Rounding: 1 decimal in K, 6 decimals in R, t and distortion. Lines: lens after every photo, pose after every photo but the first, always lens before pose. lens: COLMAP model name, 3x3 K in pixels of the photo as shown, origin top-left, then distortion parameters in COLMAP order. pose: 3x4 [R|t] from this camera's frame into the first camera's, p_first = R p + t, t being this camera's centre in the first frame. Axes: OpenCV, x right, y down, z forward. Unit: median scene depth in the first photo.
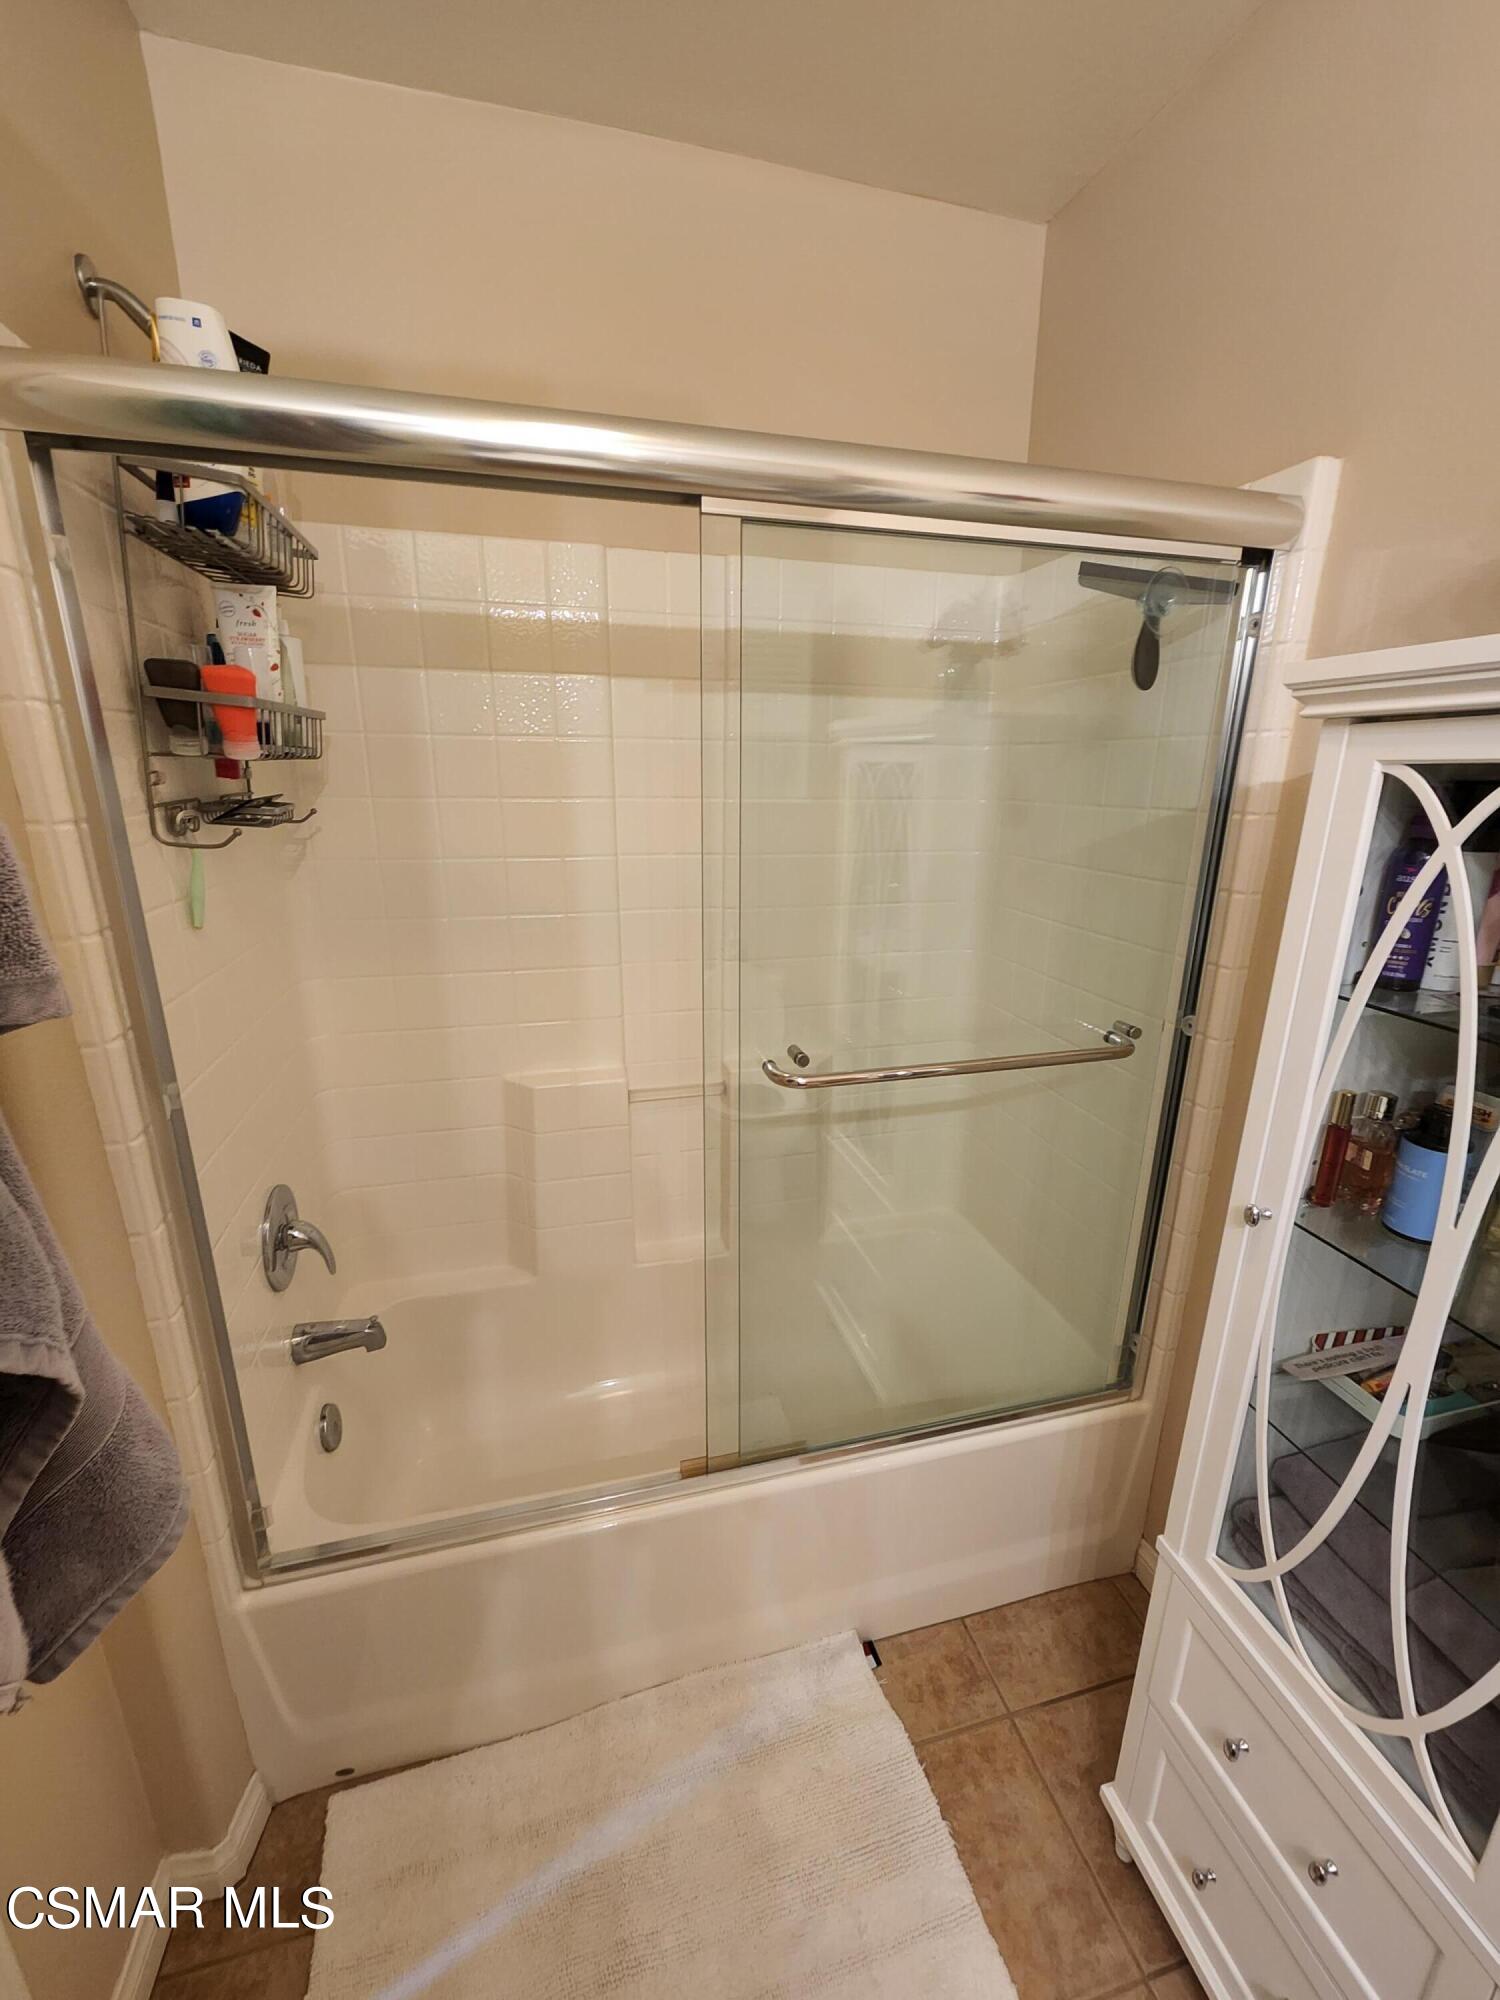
lens RADIAL K [[817.4, 0, 749.4], [0, 817.4, 1000.7], [0, 0, 1]] dist [-0.001503, -0.001386]
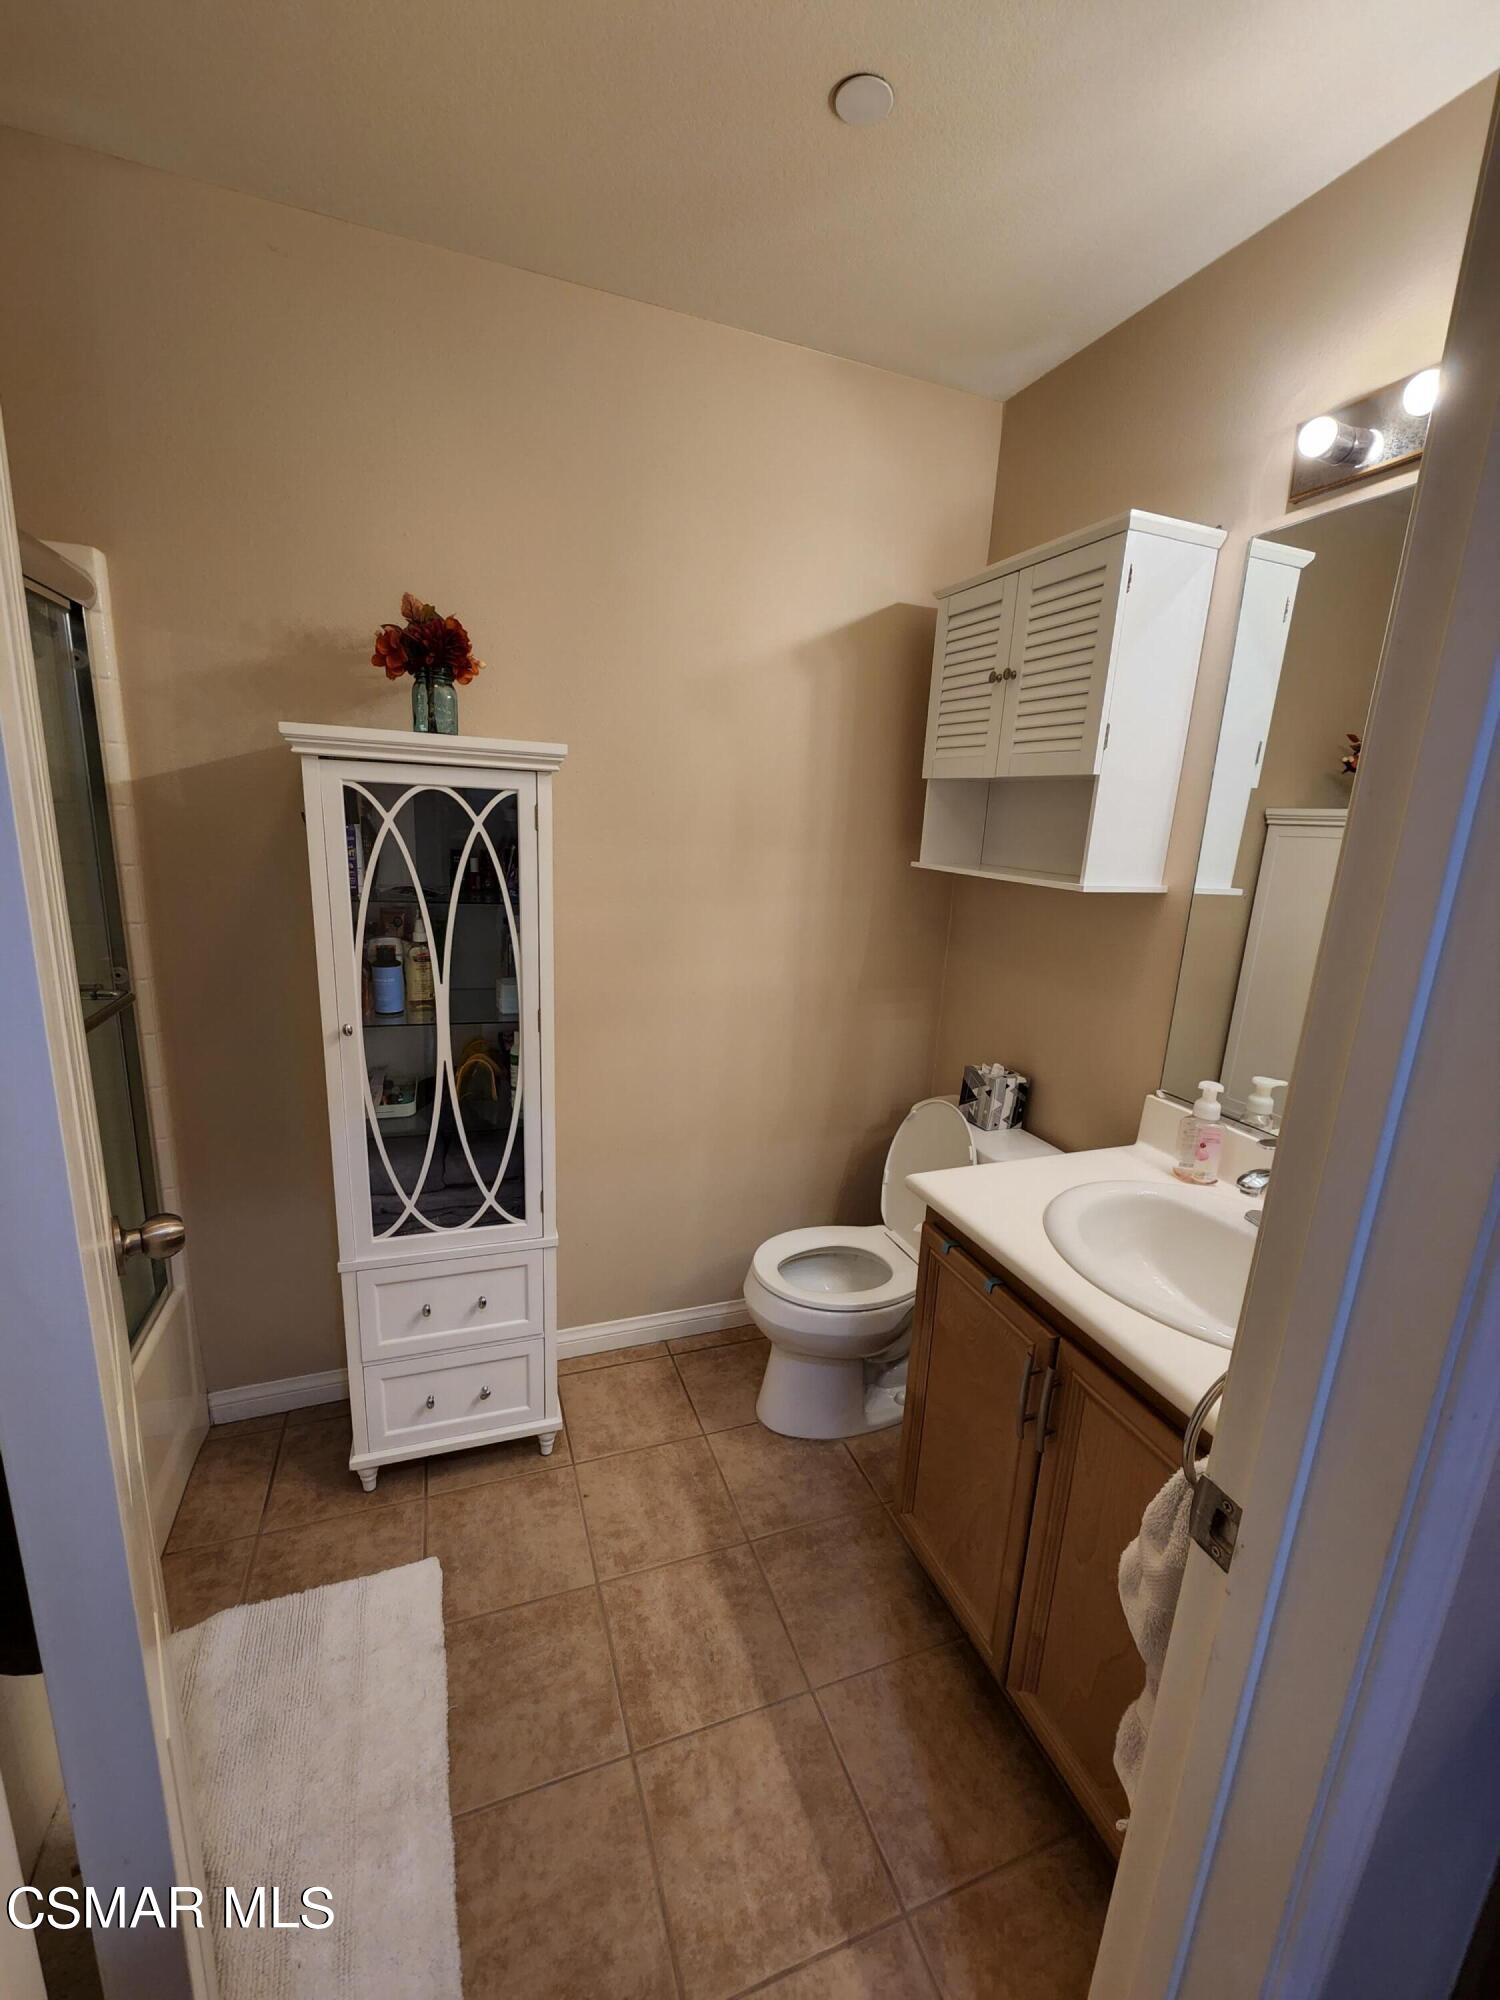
lens RADIAL K [[817.4, 0, 753.1], [0, 817.4, 1001.4], [0, 0, 1]] dist [-0.001503, -0.001386]
pose [[-0.093122, -0.237552, 0.966901, -0.873850], [0.221914, 0.941740, 0.252743, -0.039729], [-0.970609, 0.238105, -0.034980, 0.139277]]
